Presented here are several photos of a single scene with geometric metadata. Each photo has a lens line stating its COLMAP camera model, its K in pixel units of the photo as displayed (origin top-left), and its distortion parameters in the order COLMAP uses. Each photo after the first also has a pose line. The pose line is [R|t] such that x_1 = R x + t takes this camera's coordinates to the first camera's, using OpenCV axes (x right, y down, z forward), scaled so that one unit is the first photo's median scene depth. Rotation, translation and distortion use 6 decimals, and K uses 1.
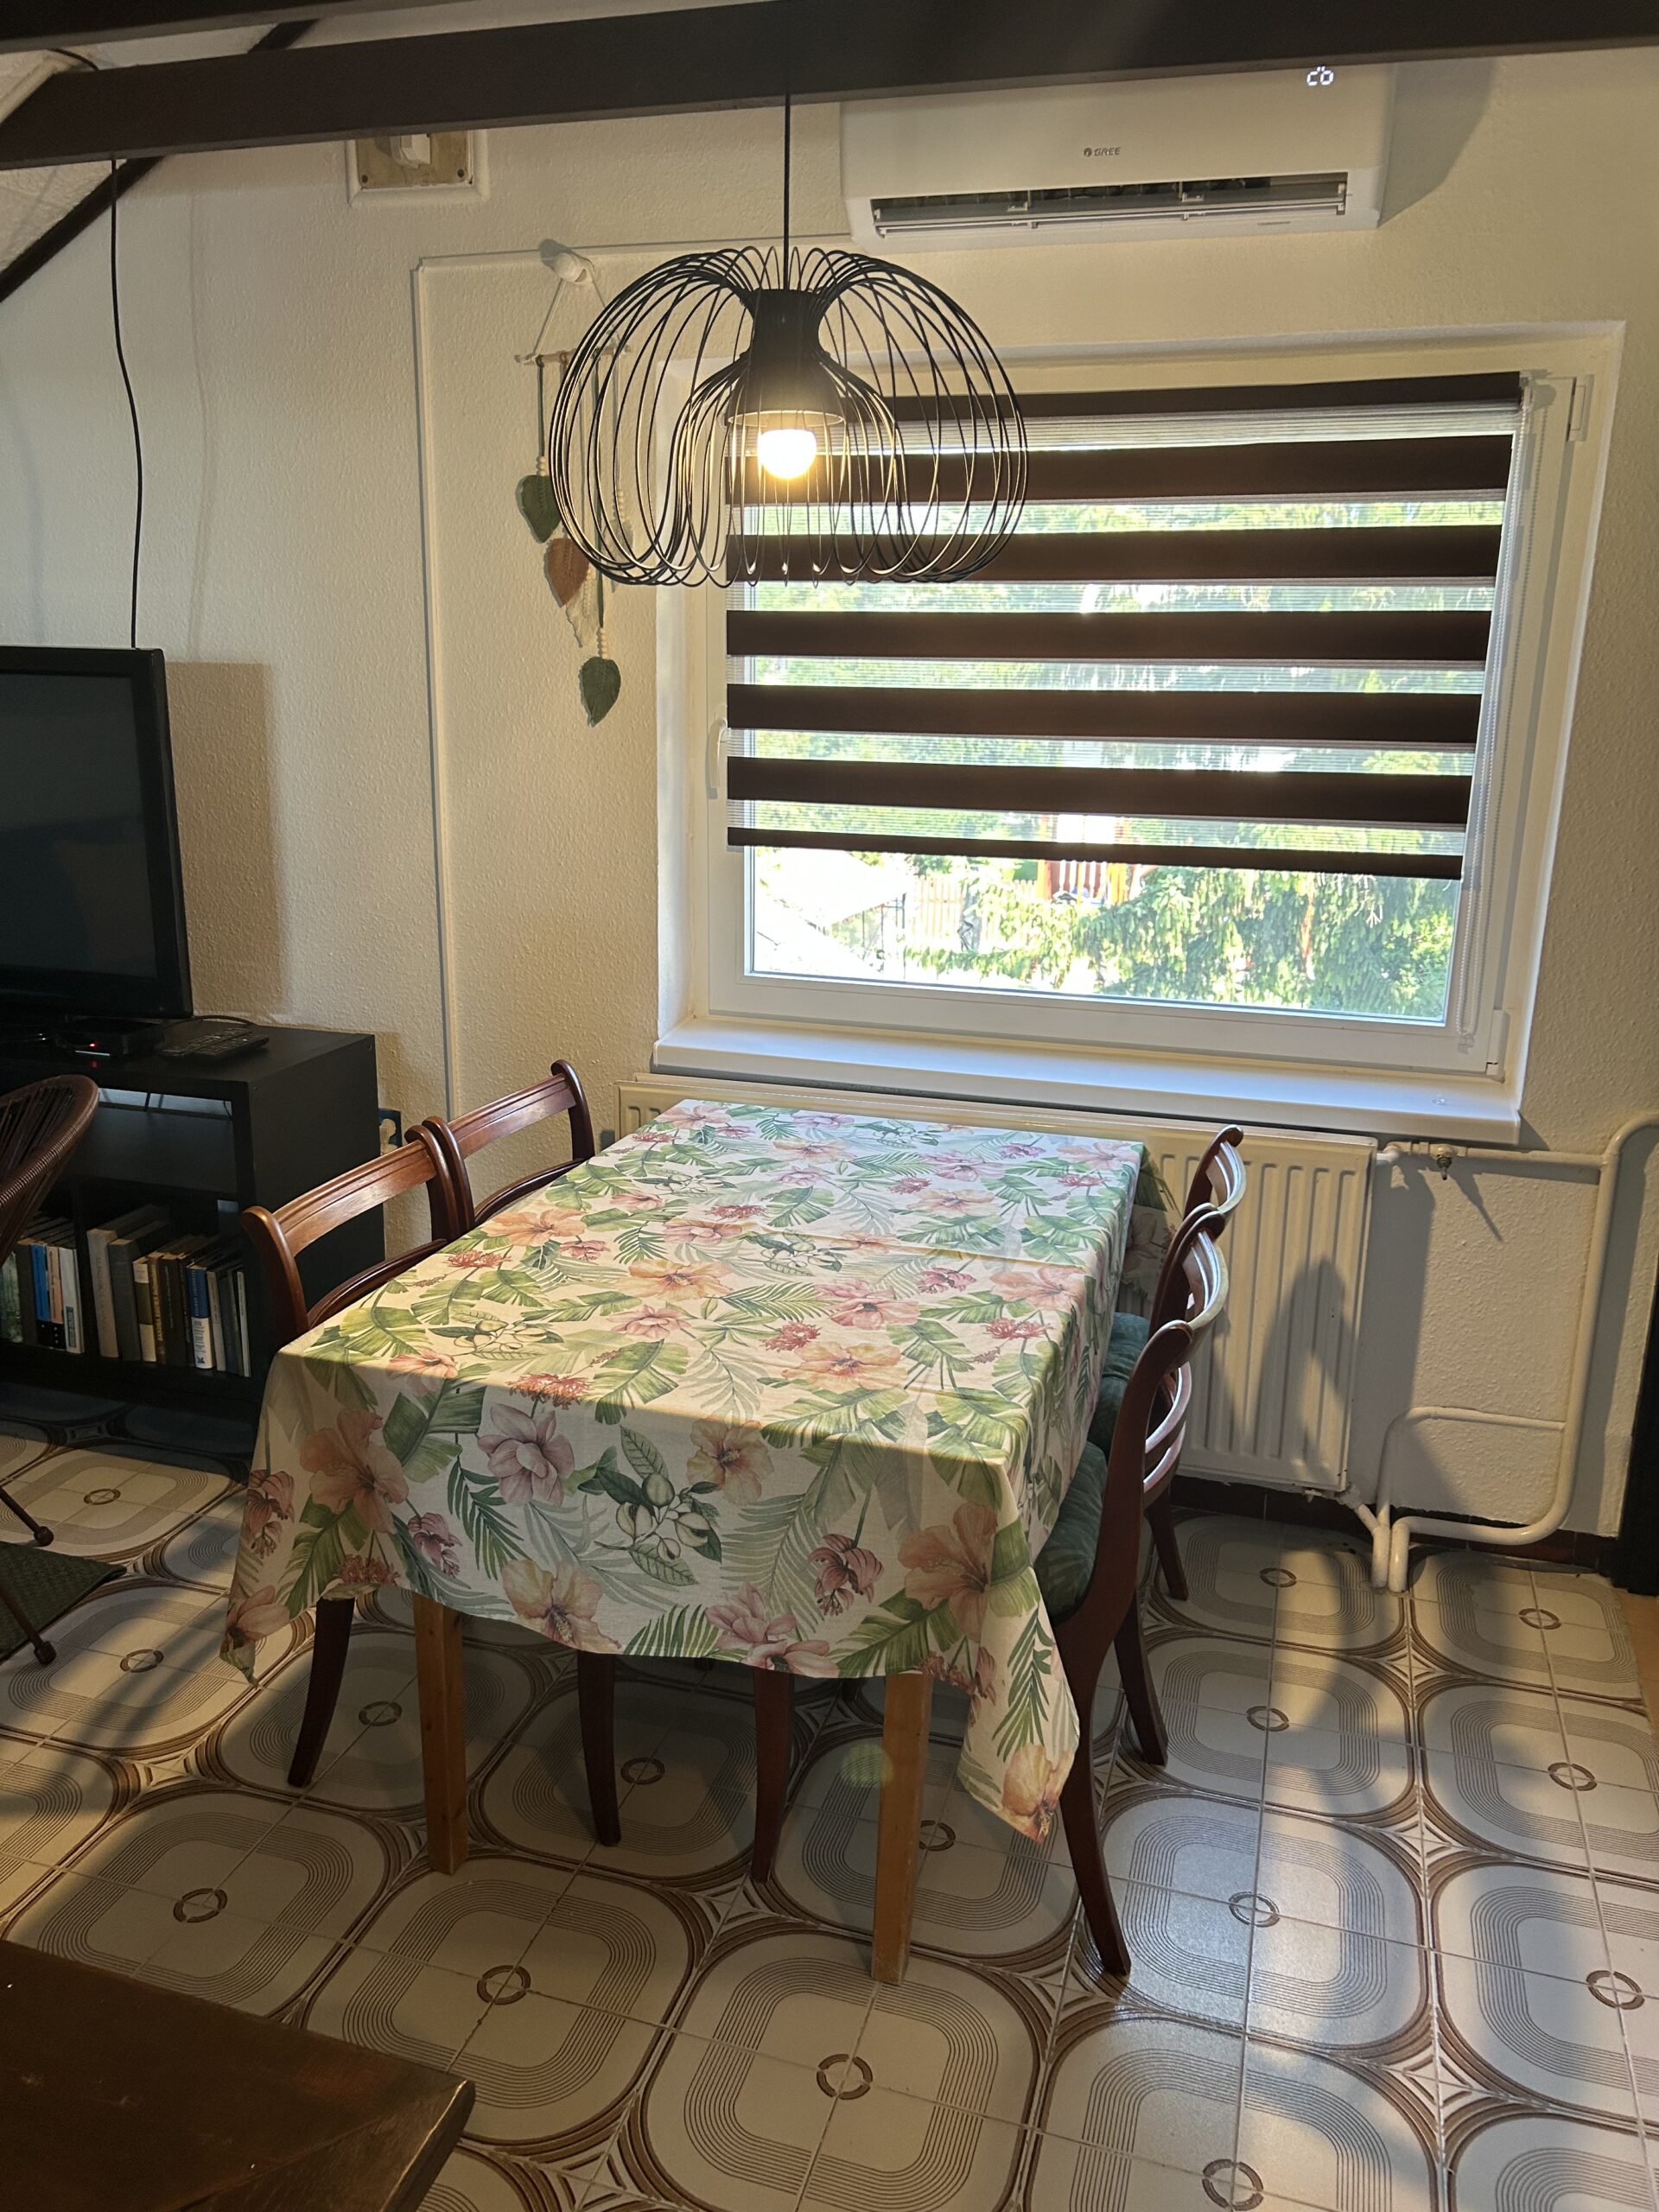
lens RADIAL K [[1634.4, 0, 829.5], [0, 1634.4, 1106.0], [0, 0, 1]] dist [0.061749, -0.059519]
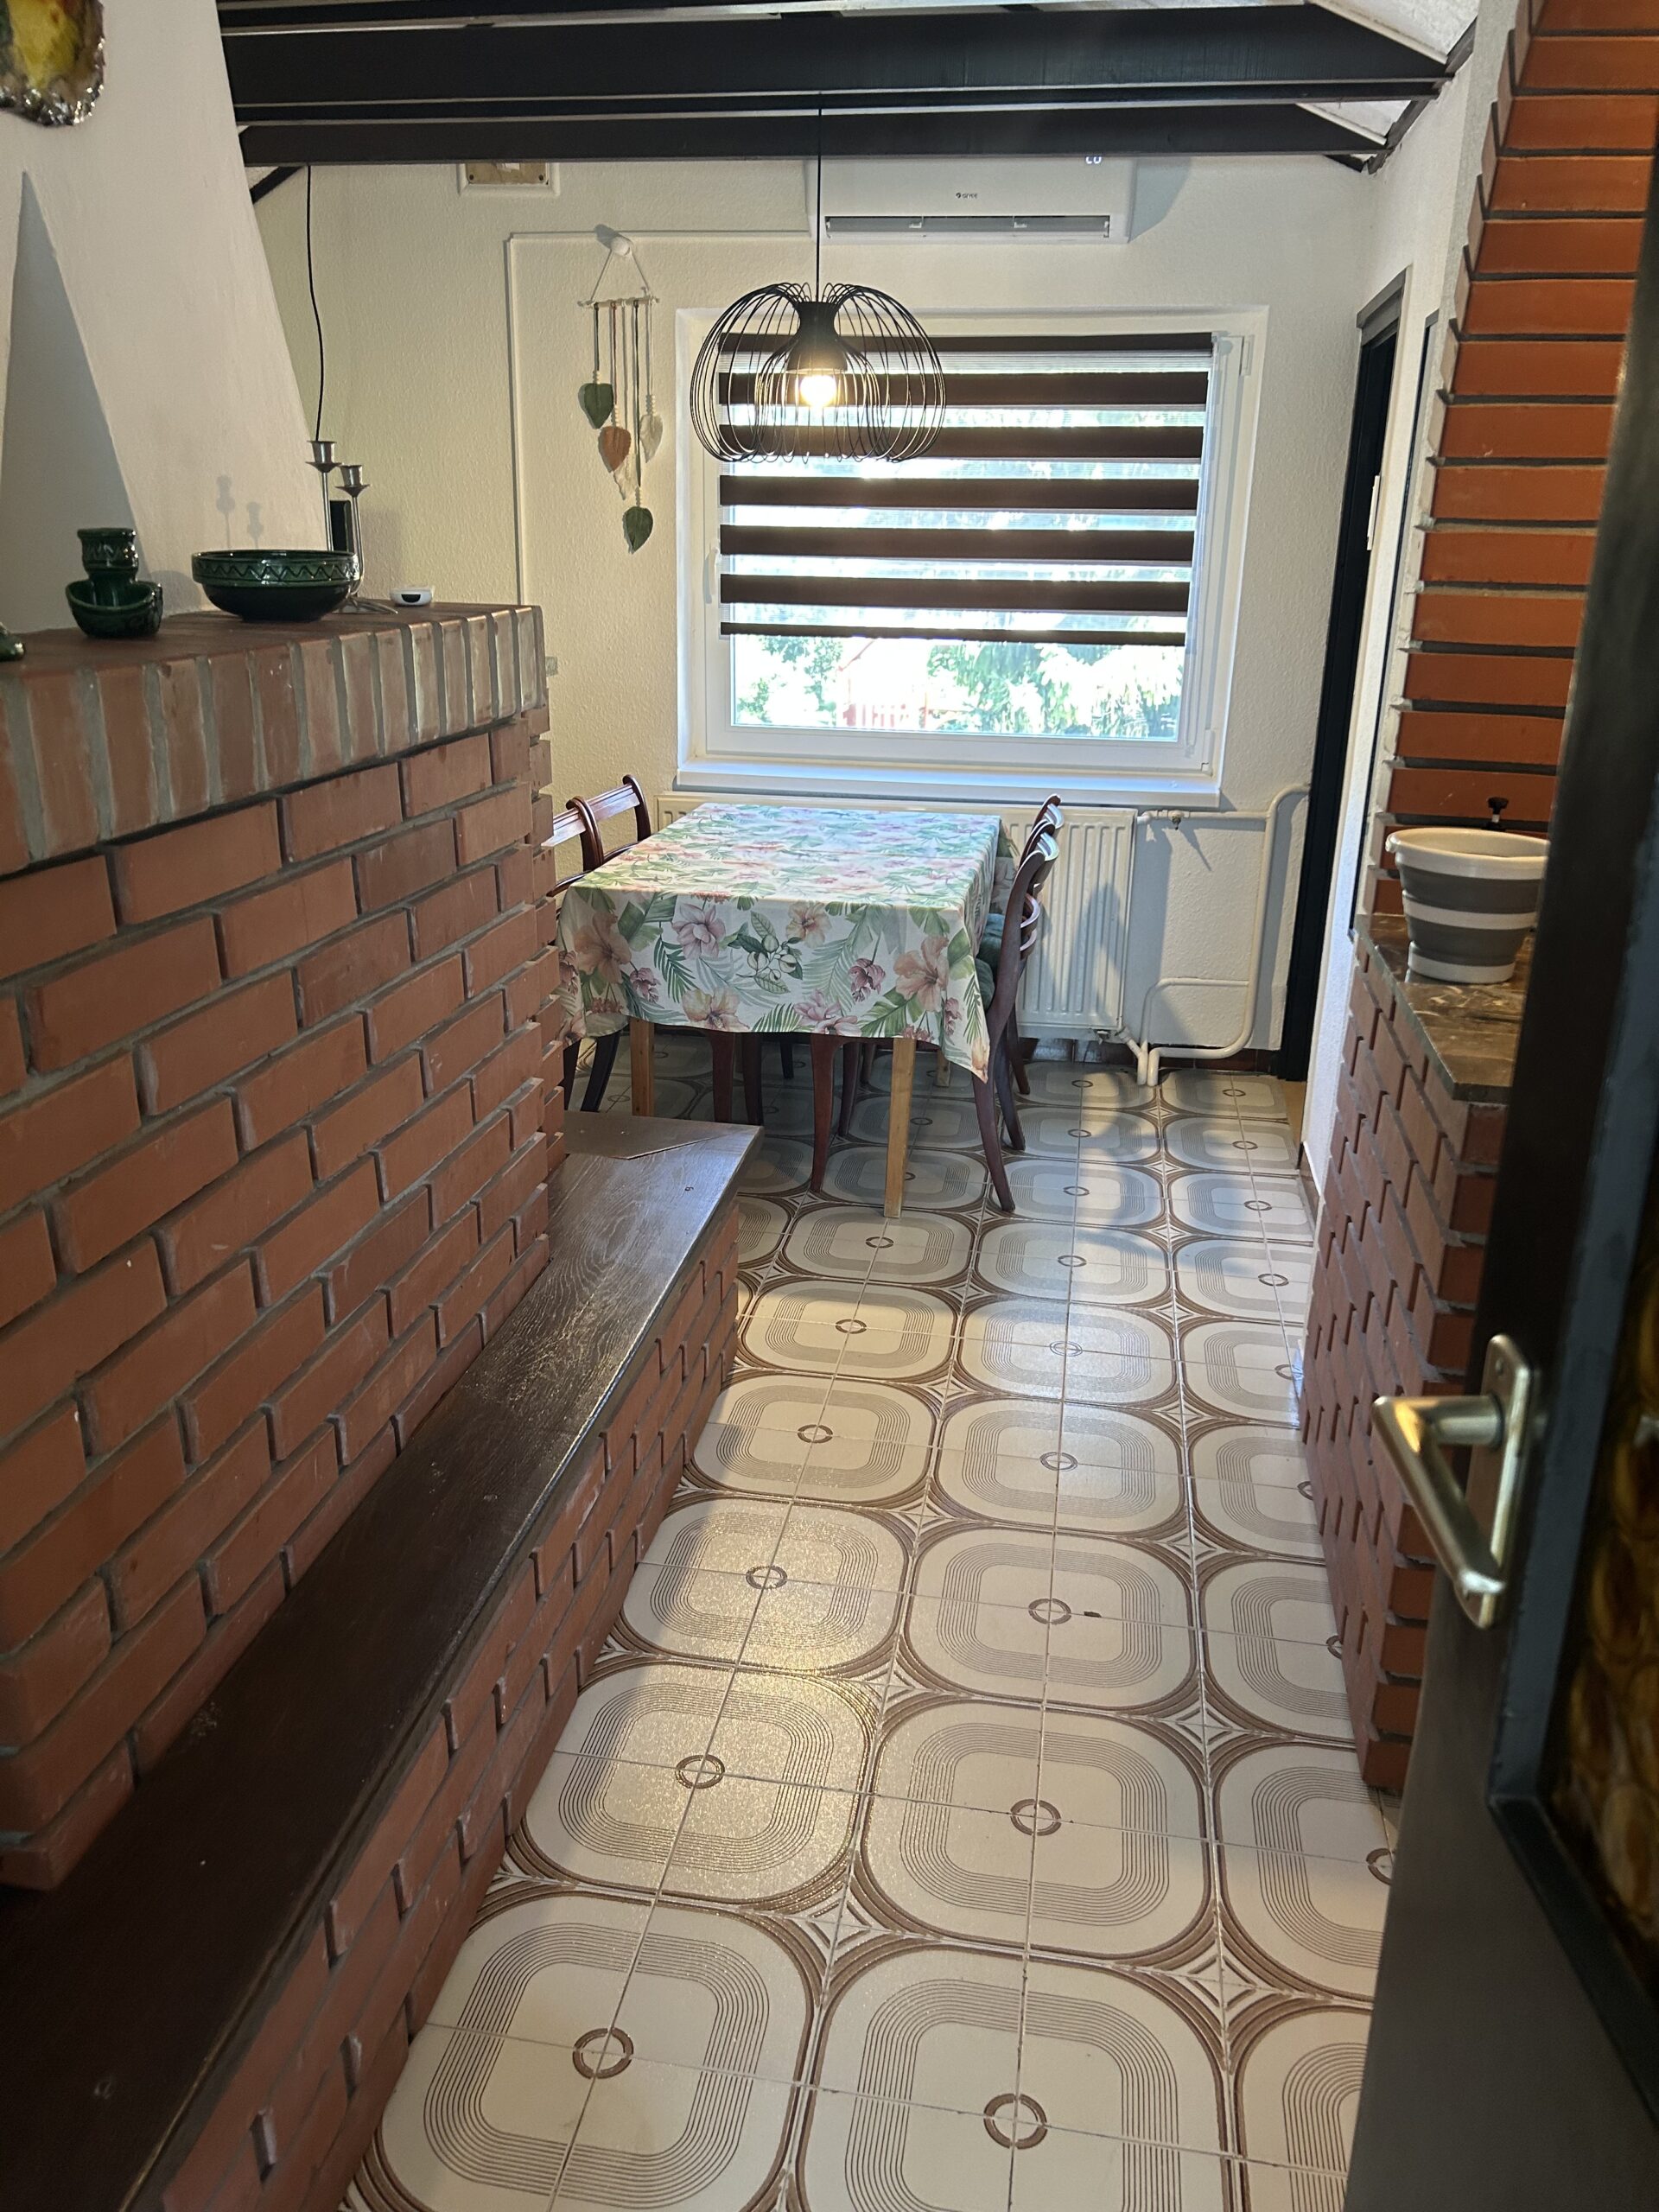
lens RADIAL K [[1529.2, 0, 828.6], [0, 1529.2, 1030.2], [0, 0, 1]] dist [0.053676, -0.000152]
pose [[0.993061, -0.033452, 0.112743, -0.175529], [0.027732, 0.998266, 0.051925, 0.175913], [-0.114285, -0.048438, 0.992266, -0.568062]]
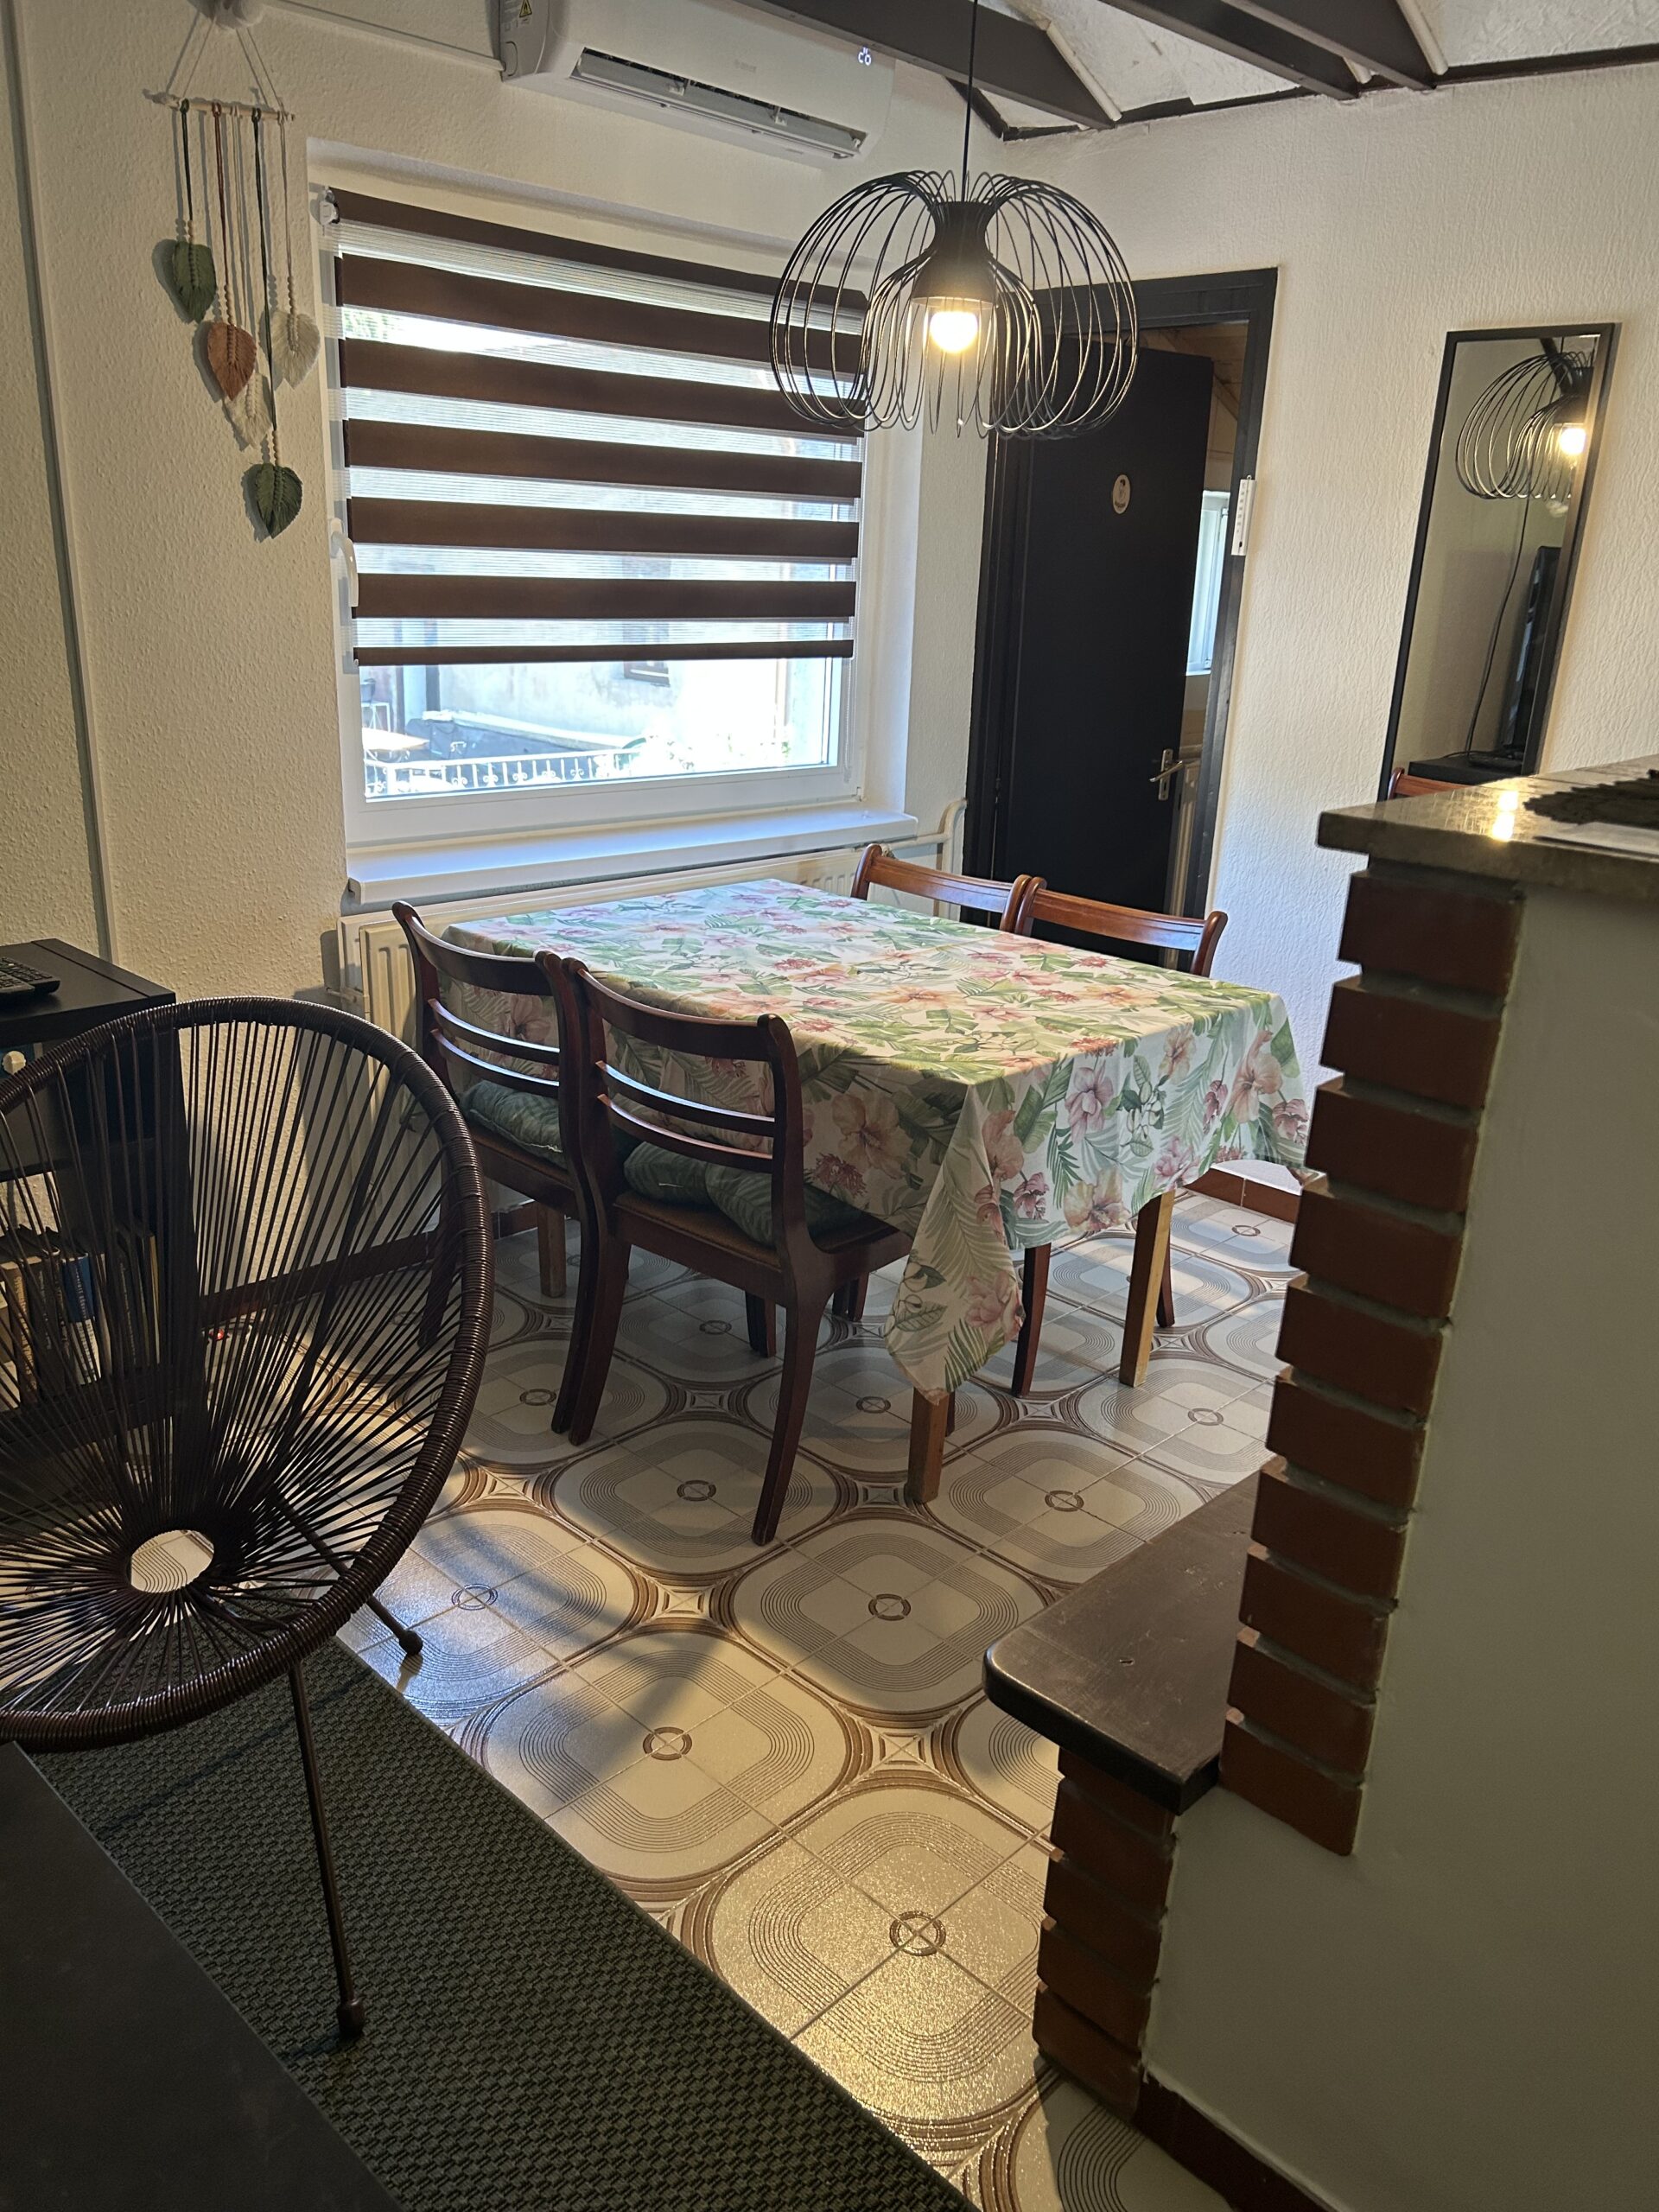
lens RADIAL K [[1697.5, 0, 829.5], [0, 1697.5, 1106.0], [0, 0, 1]] dist [0.025495, -0.035357]
pose [[0.476162, -0.275114, 0.835214, -1.066097], [0.194947, 0.959192, 0.204810, -0.080911], [-0.857476, 0.065300, 0.510363, 0.346110]]
